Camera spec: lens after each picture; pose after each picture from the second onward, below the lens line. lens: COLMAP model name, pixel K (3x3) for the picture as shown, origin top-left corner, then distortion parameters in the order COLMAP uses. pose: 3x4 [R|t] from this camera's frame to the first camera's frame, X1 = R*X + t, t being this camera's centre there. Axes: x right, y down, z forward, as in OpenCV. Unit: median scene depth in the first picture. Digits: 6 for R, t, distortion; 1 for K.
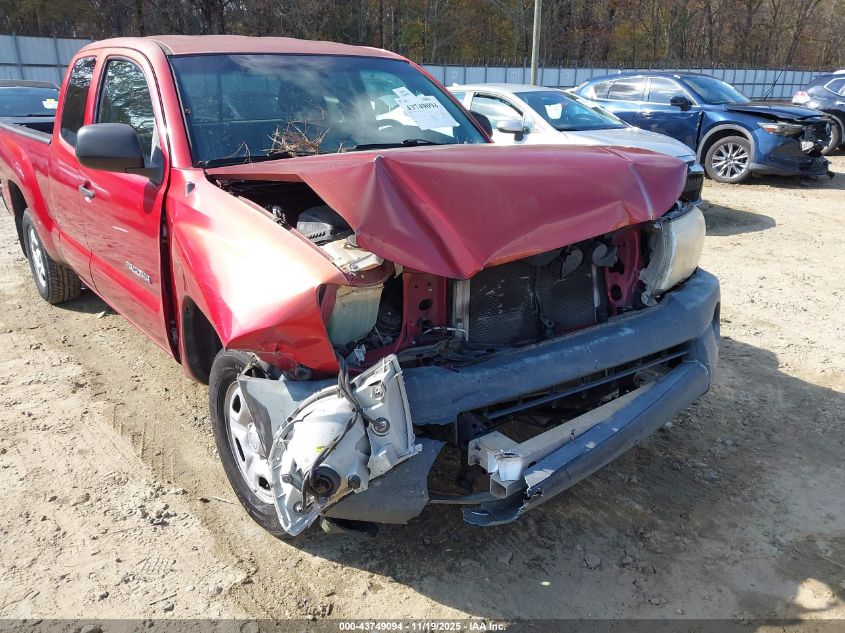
lens RADIAL K [[685.1, 0, 426.5], [0, 685.1, 315.2], [0, 0, 1]] dist [0.107232, -0.173562]
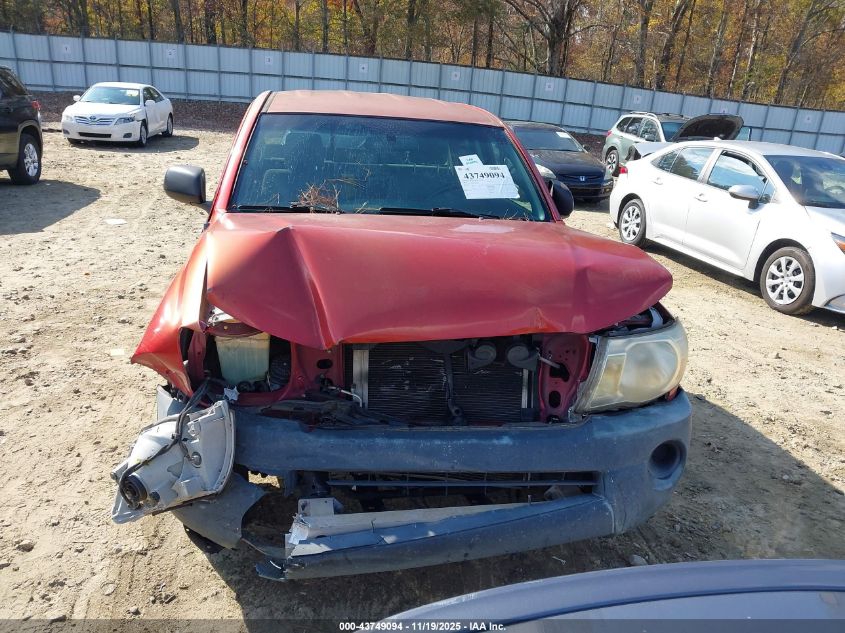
lens RADIAL K [[685.1, 0, 426.5], [0, 685.1, 315.2], [0, 0, 1]] dist [0.107232, -0.173562]
pose [[0.874213, 0.201928, -0.441562, 0.584319], [-0.216145, 0.976186, 0.018486, -0.141011], [0.434779, 0.079281, 0.897041, 0.085272]]
